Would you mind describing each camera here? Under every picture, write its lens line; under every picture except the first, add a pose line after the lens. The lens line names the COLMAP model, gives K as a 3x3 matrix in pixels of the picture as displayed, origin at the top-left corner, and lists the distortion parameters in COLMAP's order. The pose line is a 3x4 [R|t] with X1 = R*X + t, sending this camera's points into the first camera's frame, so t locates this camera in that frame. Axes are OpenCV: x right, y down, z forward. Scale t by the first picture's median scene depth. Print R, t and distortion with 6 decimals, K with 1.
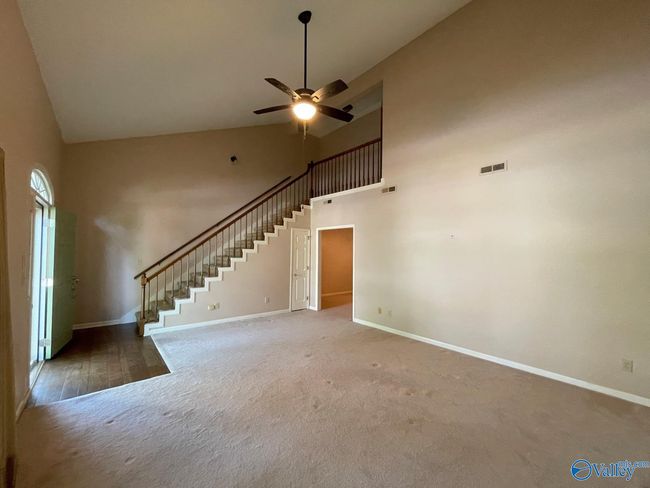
lens RADIAL K [[264.6, 0, 322.5], [0, 264.6, 246.3], [0, 0, 1]] dist [0.002789, -0.000214]
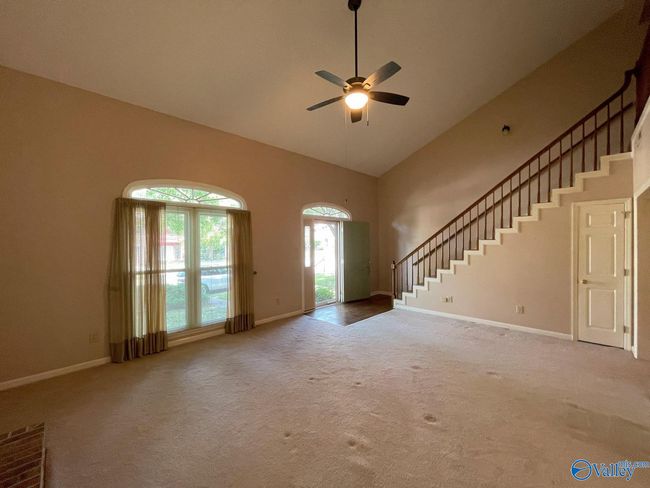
lens RADIAL K [[264.6, 0, 323.0], [0, 264.6, 248.1], [0, 0, 1]] dist [0.002789, -0.000214]
pose [[0.095854, 0.005119, -0.995382, 0.531888], [0.027578, 0.999589, 0.007796, 0.016848], [0.995013, -0.028198, 0.095674, 0.456588]]
